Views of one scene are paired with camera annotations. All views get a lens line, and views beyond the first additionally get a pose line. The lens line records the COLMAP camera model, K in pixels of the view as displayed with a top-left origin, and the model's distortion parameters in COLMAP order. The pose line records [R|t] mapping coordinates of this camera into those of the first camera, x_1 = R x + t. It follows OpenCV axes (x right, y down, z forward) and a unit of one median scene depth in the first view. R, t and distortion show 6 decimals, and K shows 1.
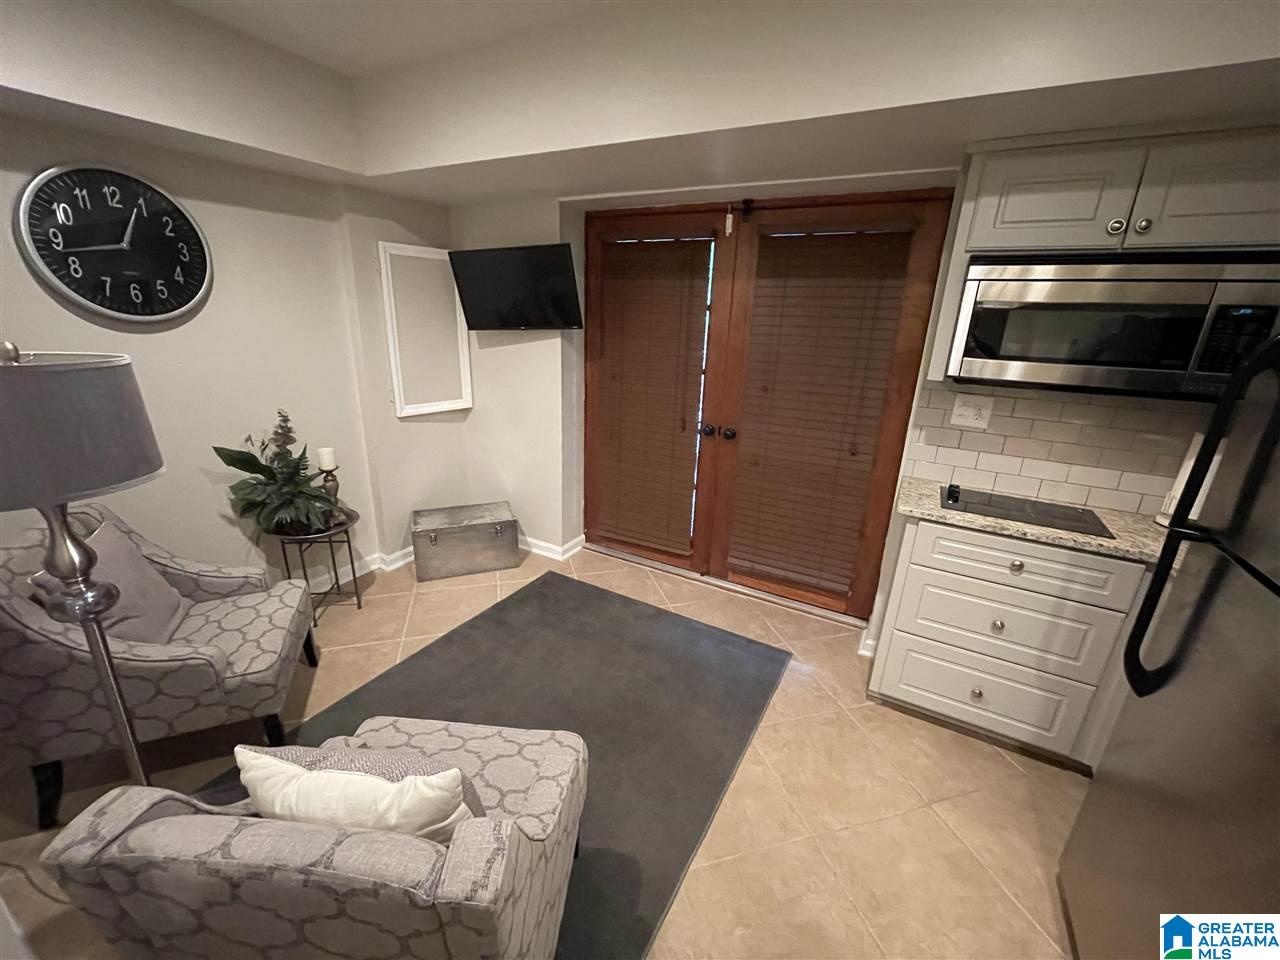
lens RADIAL K [[518.6, 0, 638.5], [0, 518.6, 480.2], [0, 0, 1]] dist [-0.004234, -0.000401]
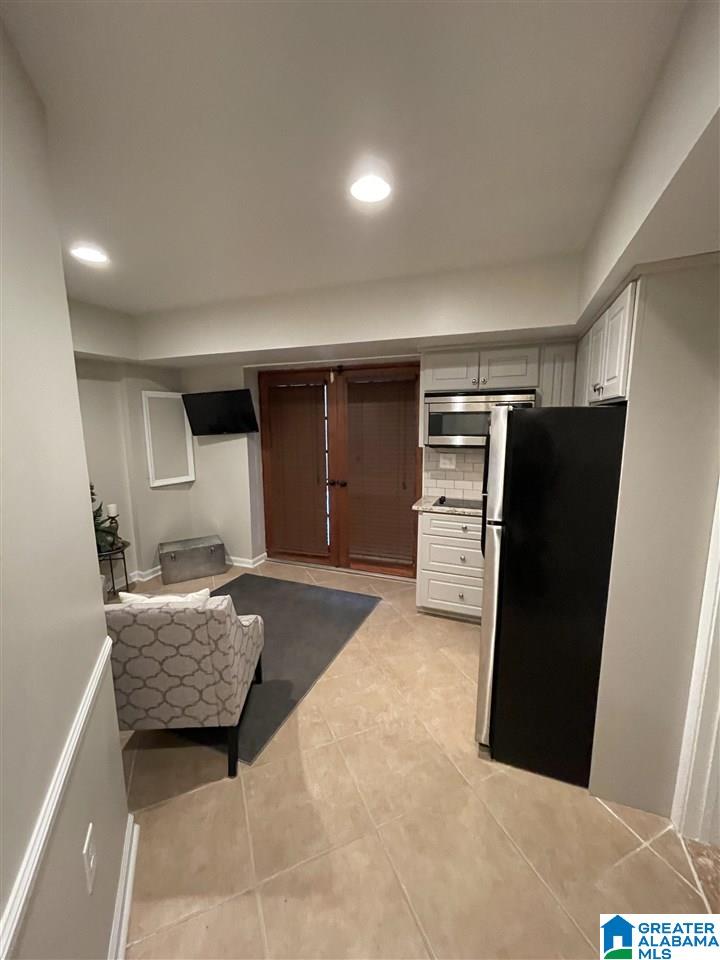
lens RADIAL K [[389.0, 0, 359.9], [0, 389.0, 476.4], [0, 0, 1]] dist [-0.004234, -0.000401]
pose [[0.990773, -0.061436, 0.120811, 0.076556], [0.080247, 0.984238, -0.157593, 0.116409], [-0.109225, 0.165834, 0.980086, -0.390557]]
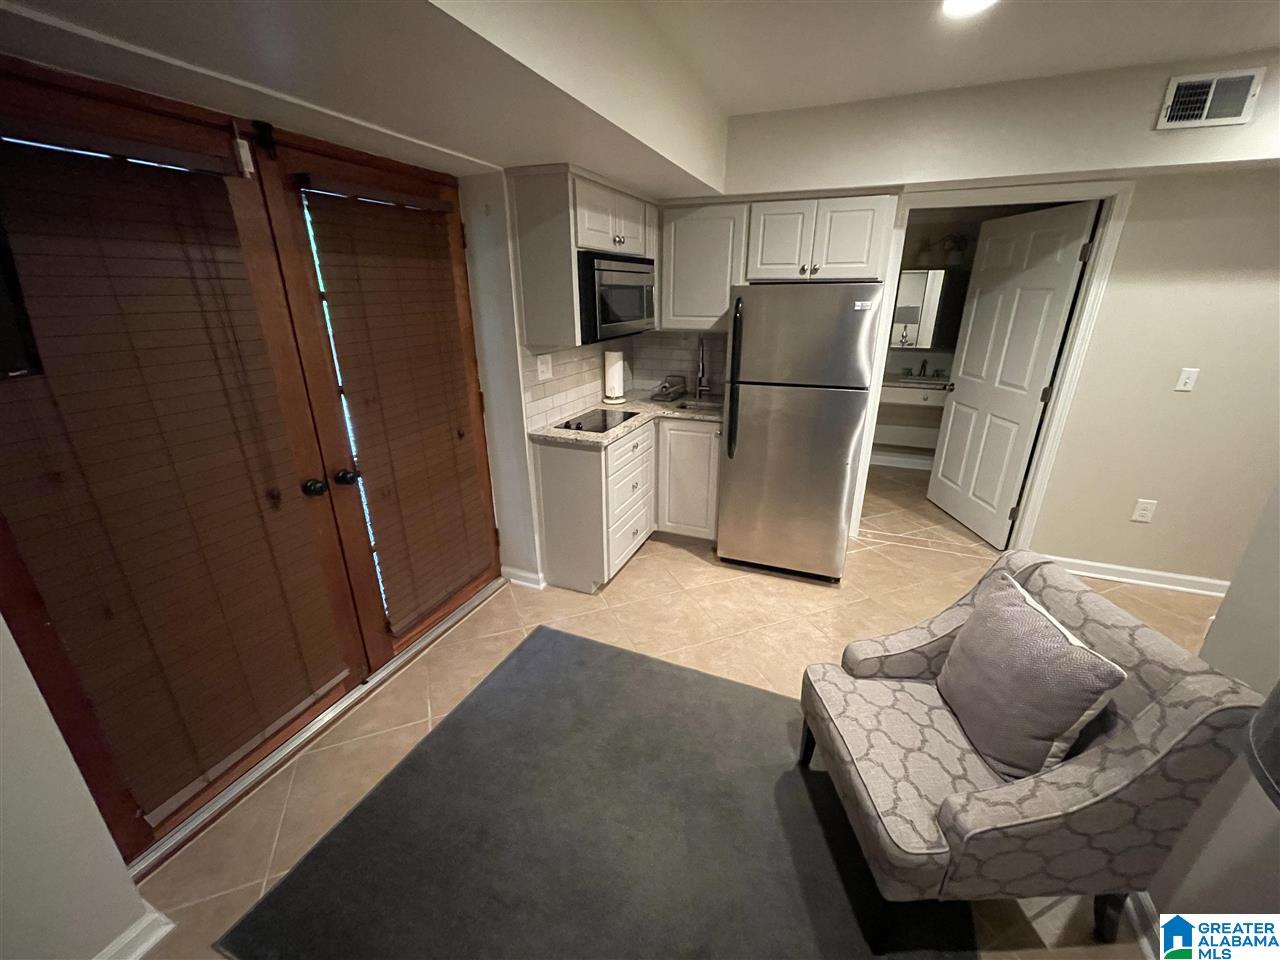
lens RADIAL K [[518.6, 0, 641.0], [0, 518.6, 480.5], [0, 0, 1]] dist [-0.004234, -0.000401]
pose [[-0.113062, -0.375369, 0.919954, -0.557807], [0.306801, 0.867456, 0.391654, -0.256779], [-0.945035, 0.326524, 0.017087, 0.664873]]
